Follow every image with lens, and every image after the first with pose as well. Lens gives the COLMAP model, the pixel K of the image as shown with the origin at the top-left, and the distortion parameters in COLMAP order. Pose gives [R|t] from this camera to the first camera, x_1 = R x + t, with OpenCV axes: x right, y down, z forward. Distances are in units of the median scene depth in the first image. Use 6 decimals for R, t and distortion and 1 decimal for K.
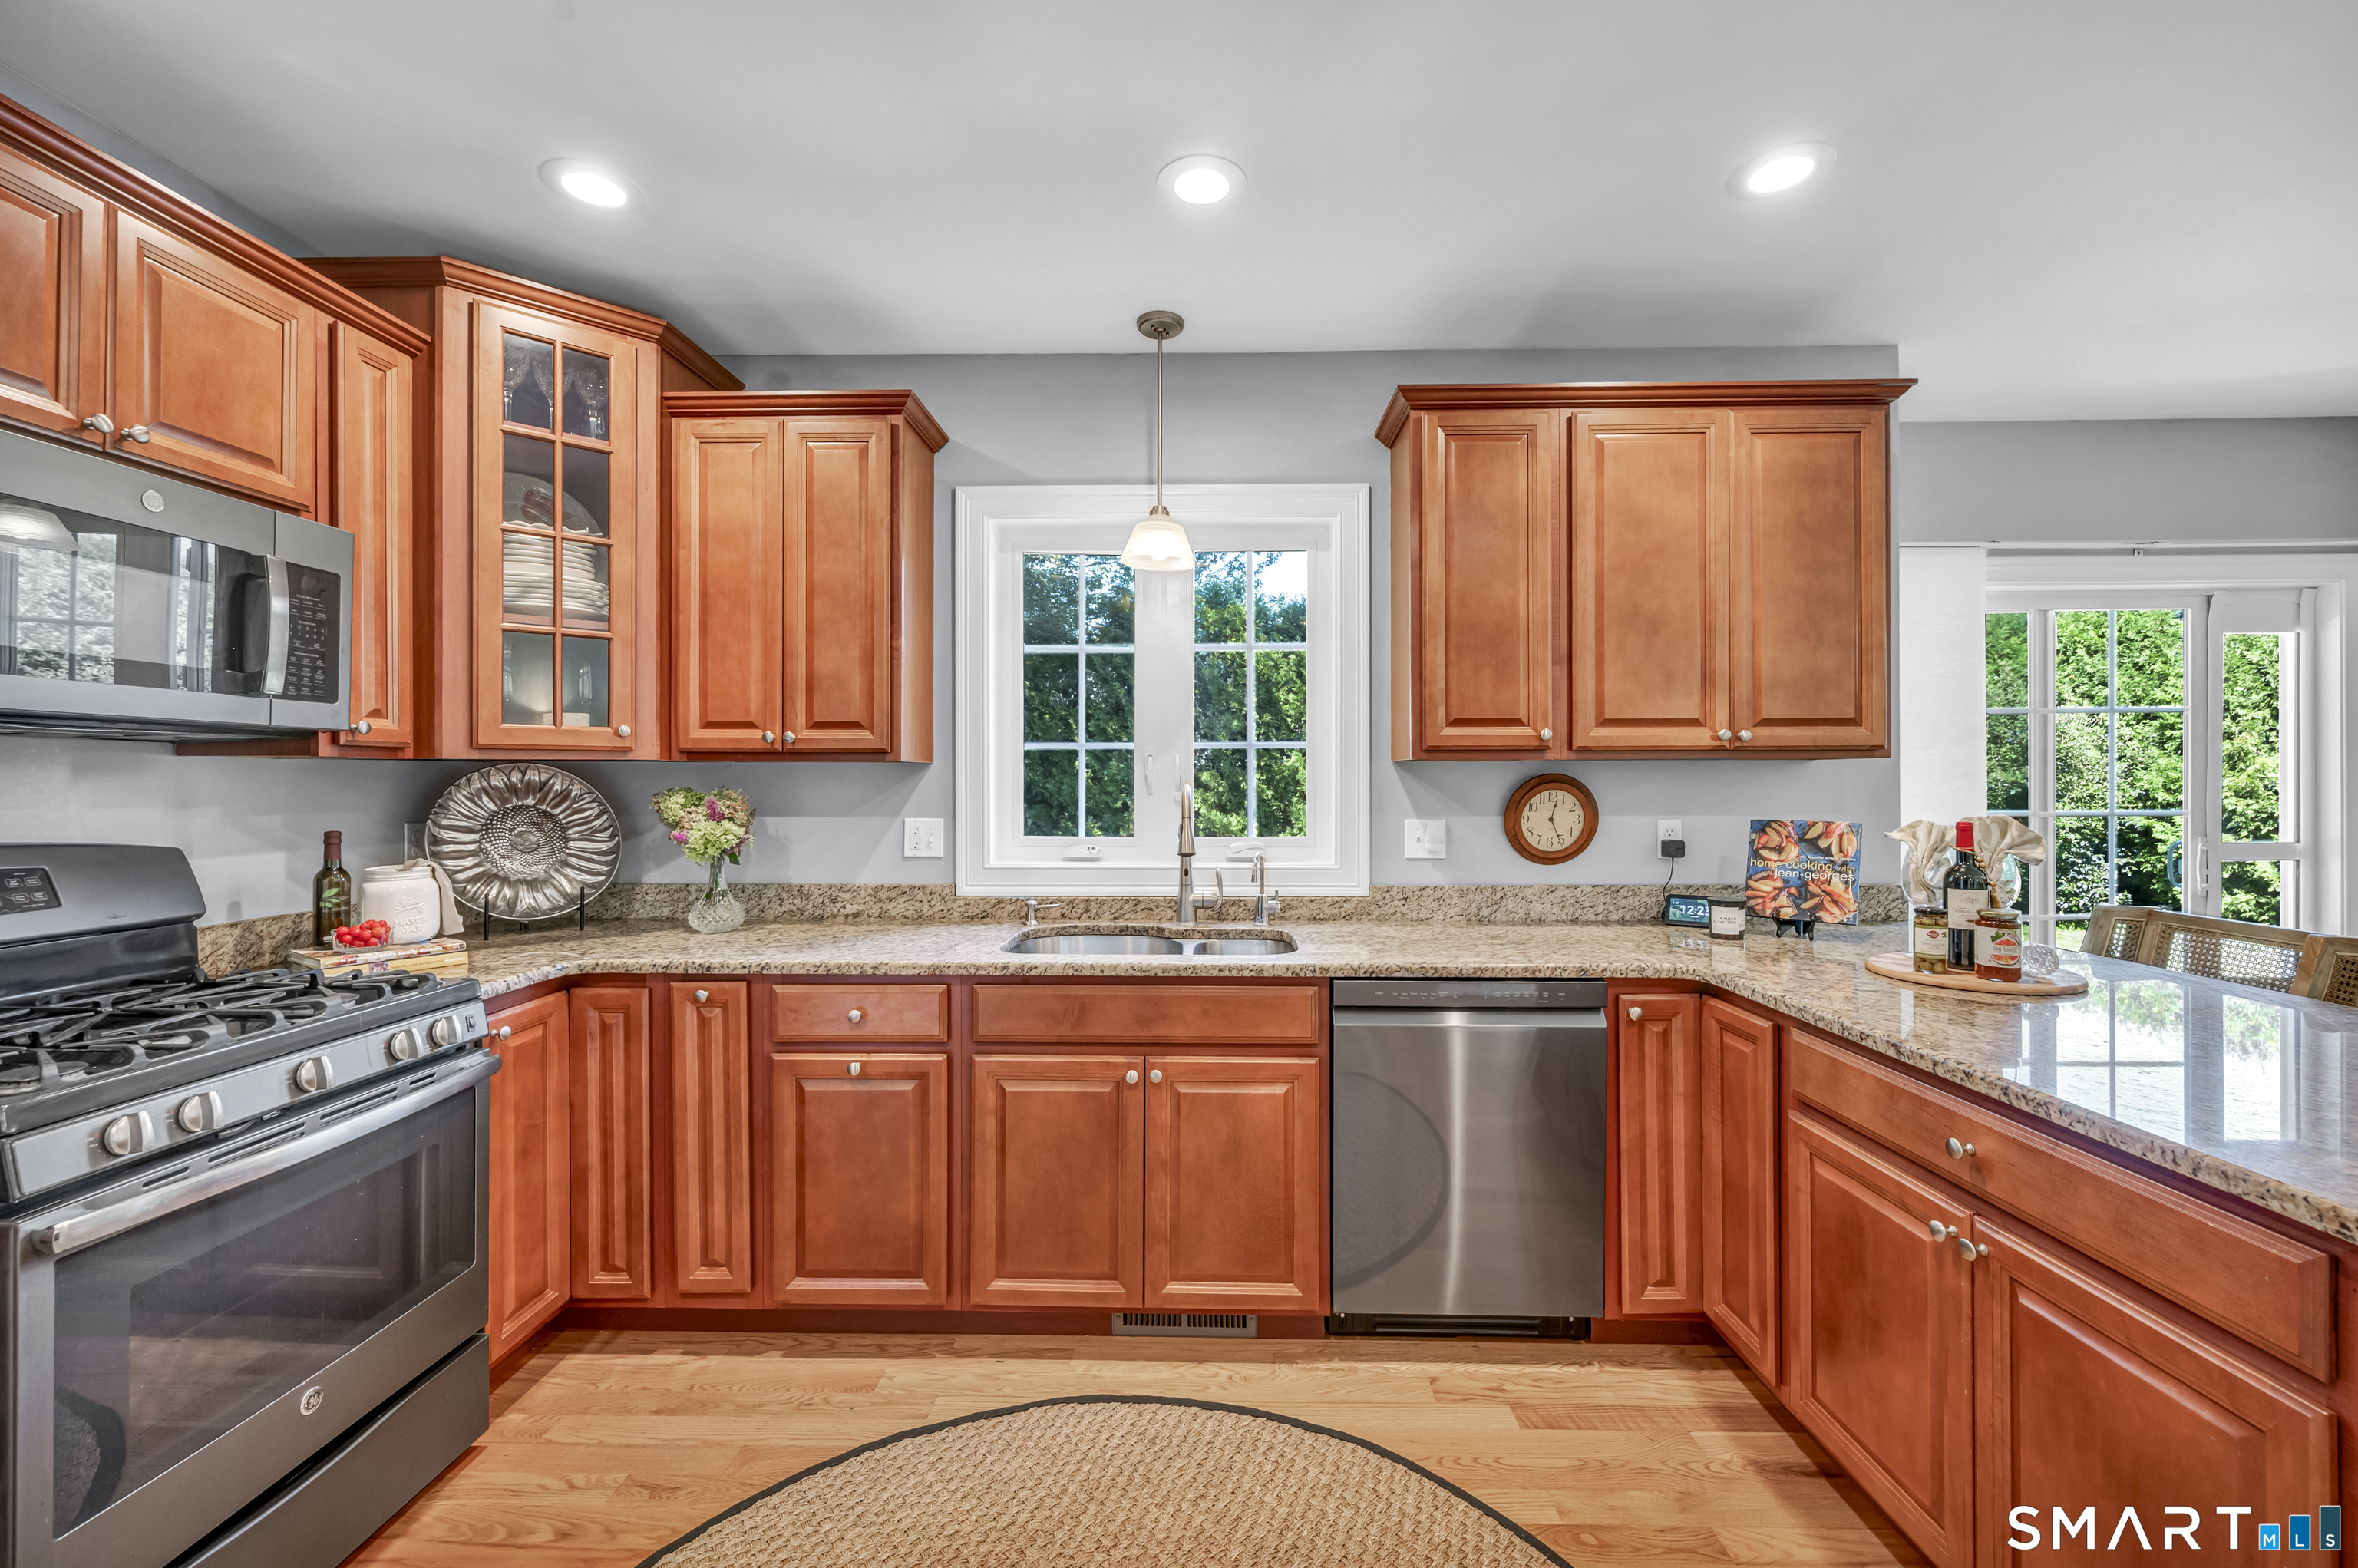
lens RADIAL K [[953.1, 0, 1179.0], [0, 953.1, 784.0], [0, 0, 1]] dist [-0.000935, -0.000084]
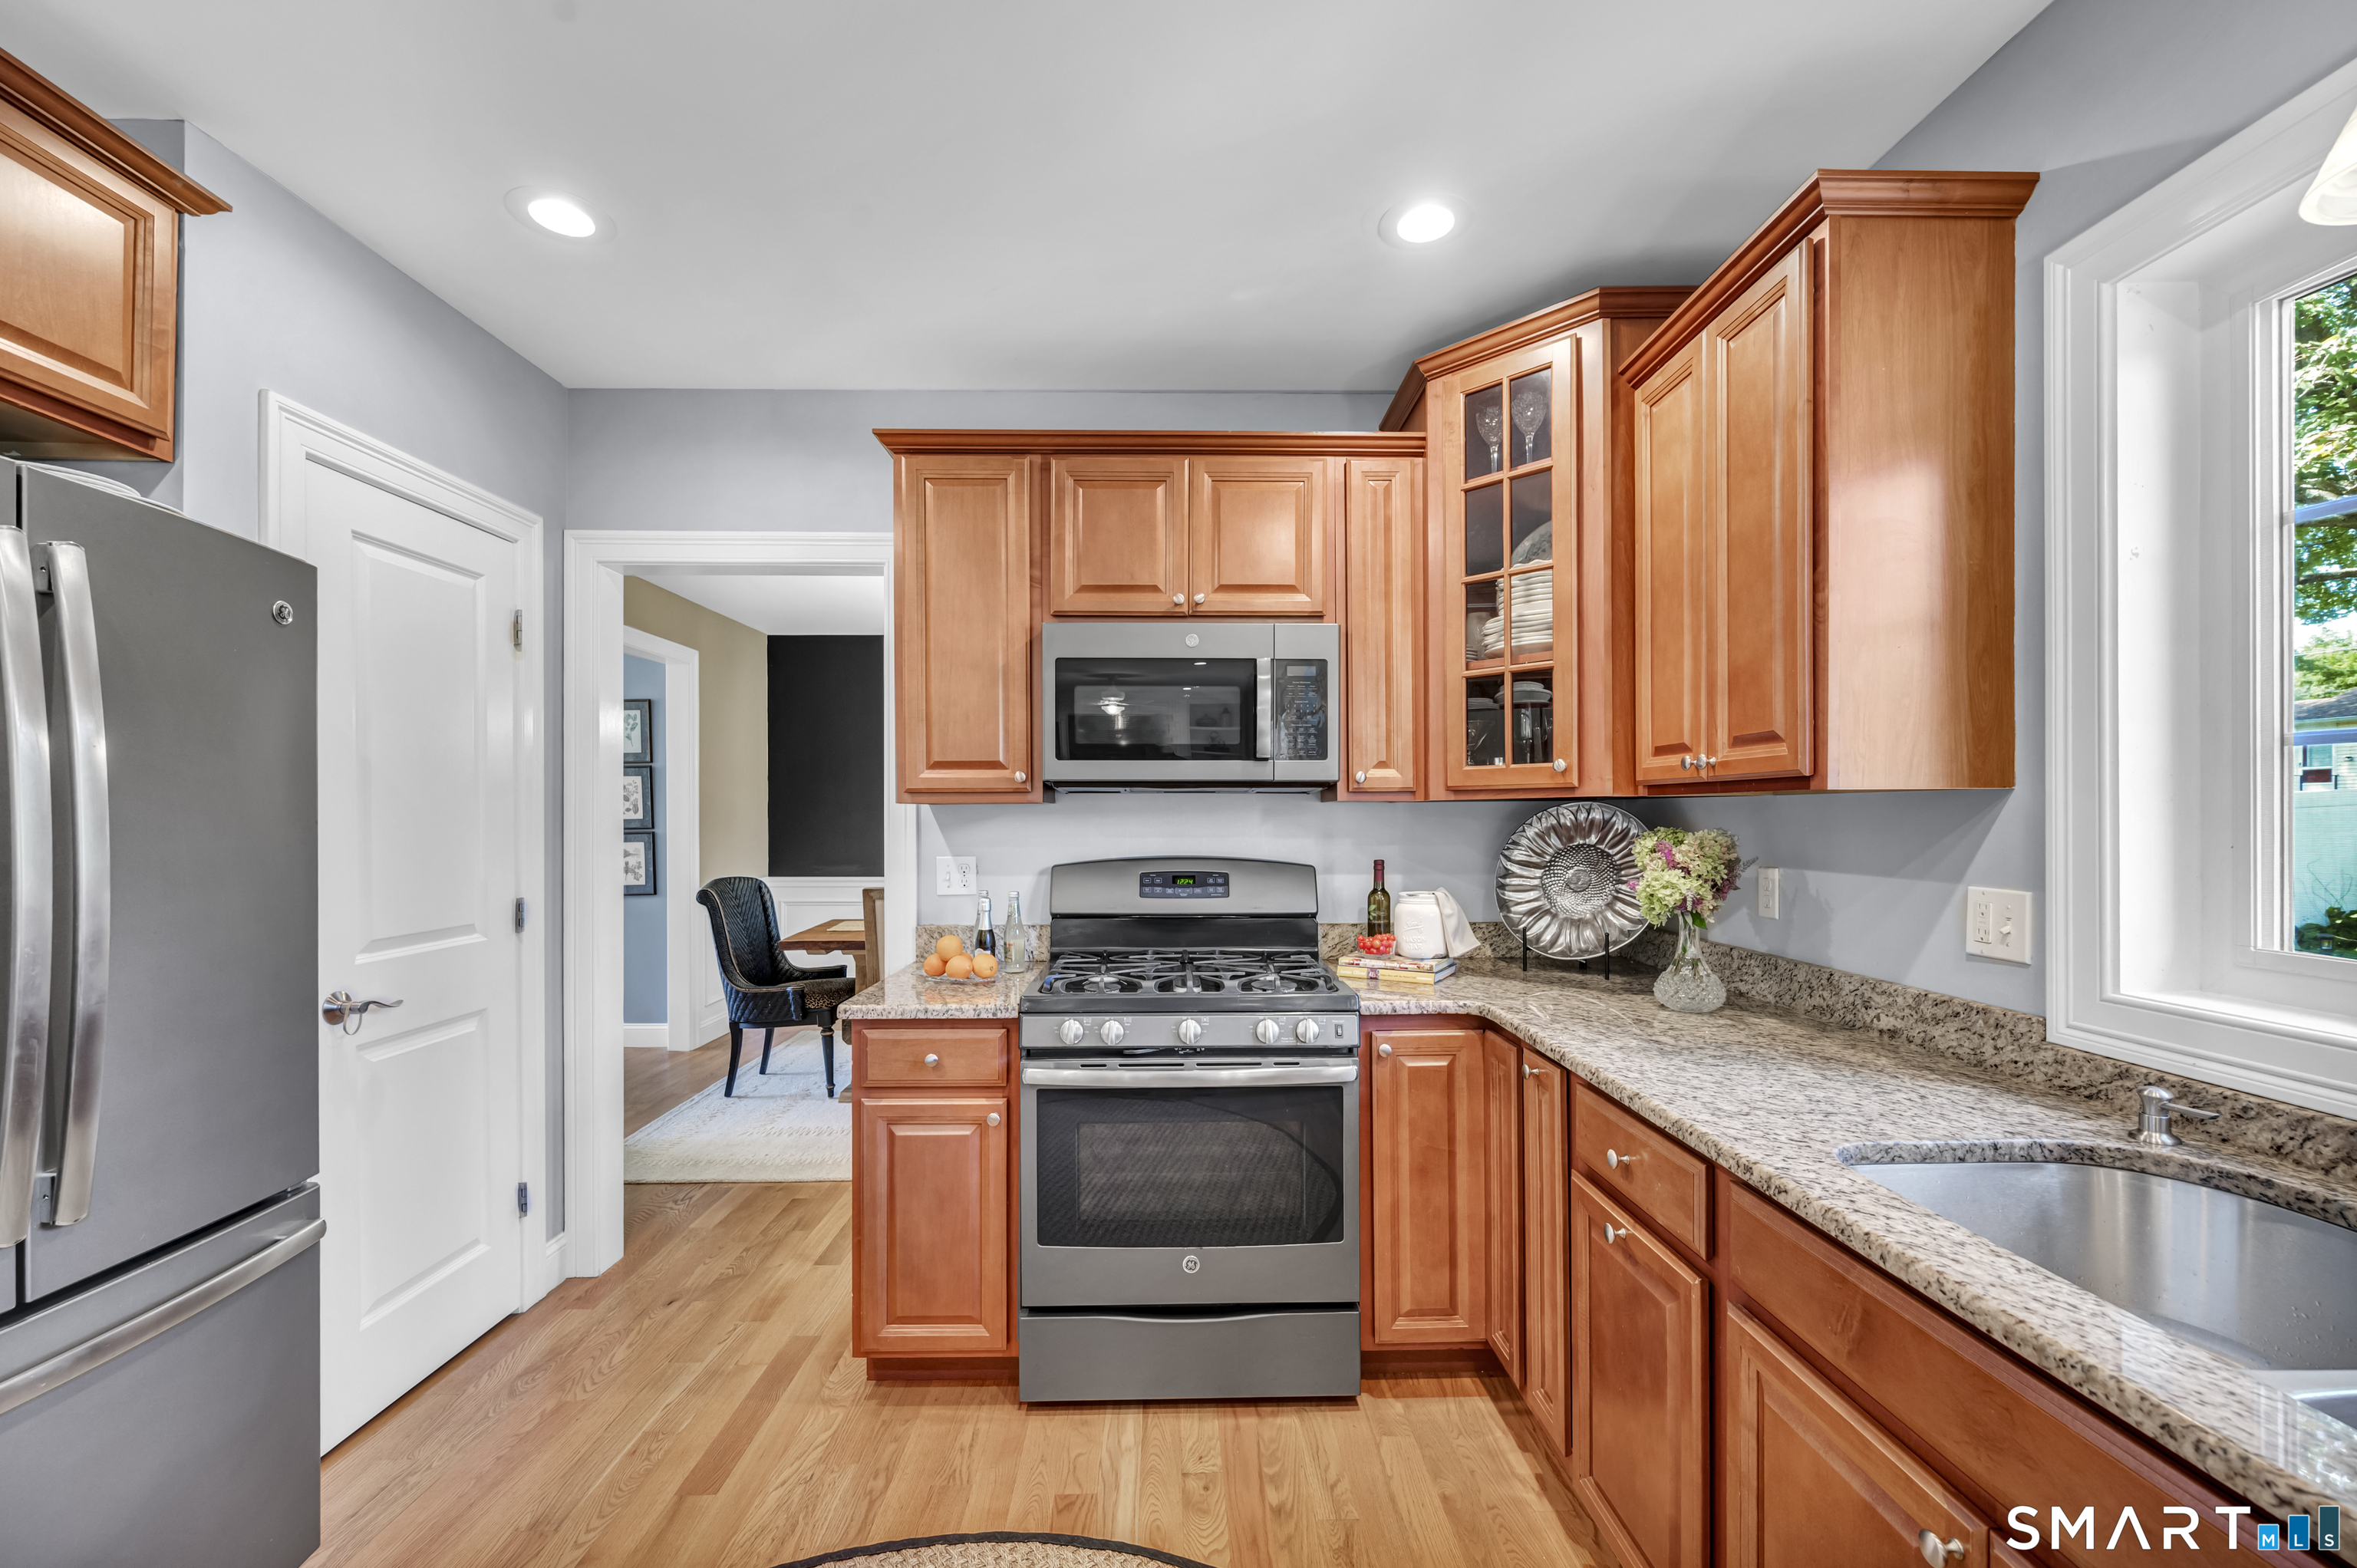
lens RADIAL K [[944.2, 0, 1182.0], [0, 944.2, 820.5], [0, 0, 1]] dist [0.002152, 0.000248]
pose [[0.057002, 0.004846, -0.998362, 0.289357], [-0.000829, 0.999988, 0.004807, -0.006793], [0.998374, 0.000553, 0.057006, 0.556823]]
